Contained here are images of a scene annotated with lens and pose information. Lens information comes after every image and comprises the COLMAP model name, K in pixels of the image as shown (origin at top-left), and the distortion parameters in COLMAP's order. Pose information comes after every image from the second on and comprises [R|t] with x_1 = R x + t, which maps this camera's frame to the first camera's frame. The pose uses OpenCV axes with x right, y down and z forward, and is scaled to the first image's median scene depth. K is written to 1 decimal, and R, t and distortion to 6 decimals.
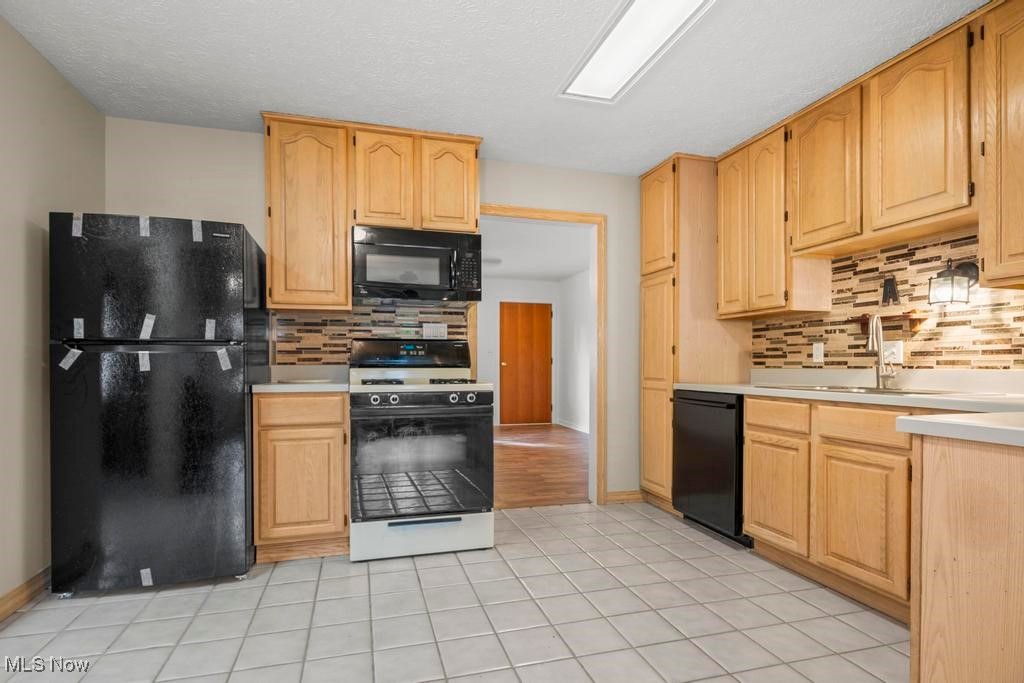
lens RADIAL K [[512.8, 0, 509.4], [0, 512.8, 364.7], [0, 0, 1]] dist [-0.002741, -0.000376]
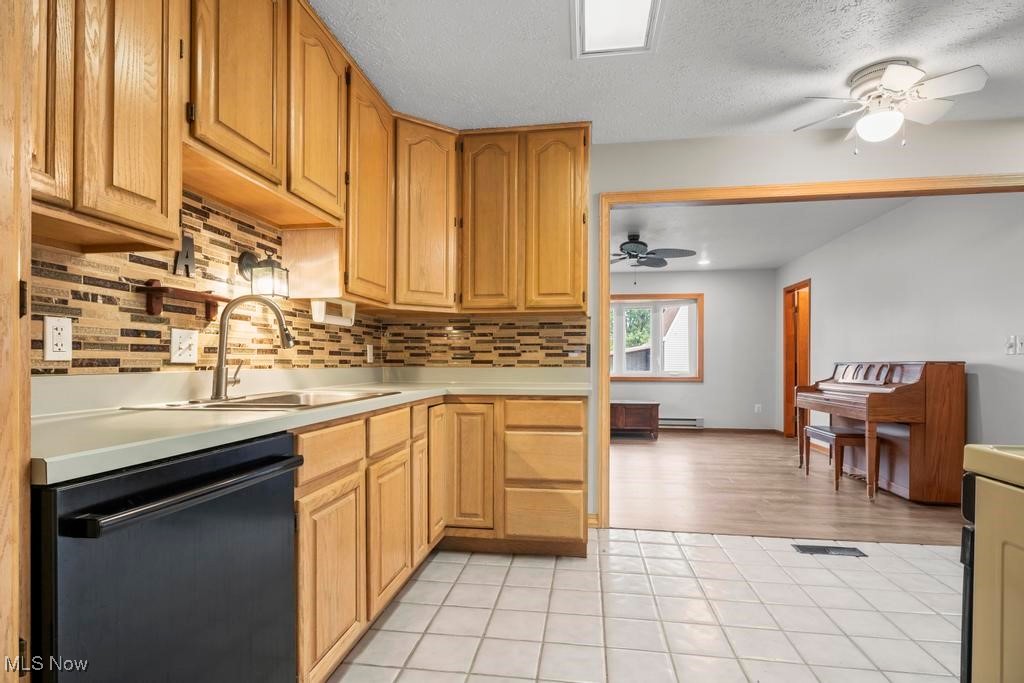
lens RADIAL K [[512.8, 0, 509.4], [0, 512.8, 364.7], [0, 0, 1]] dist [-0.002741, -0.000376]
pose [[-0.904262, 0.001979, 0.426973, 0.073817], [0.004887, 0.999972, 0.005715, -0.001988], [-0.426950, 0.007254, -0.904246, 1.427184]]
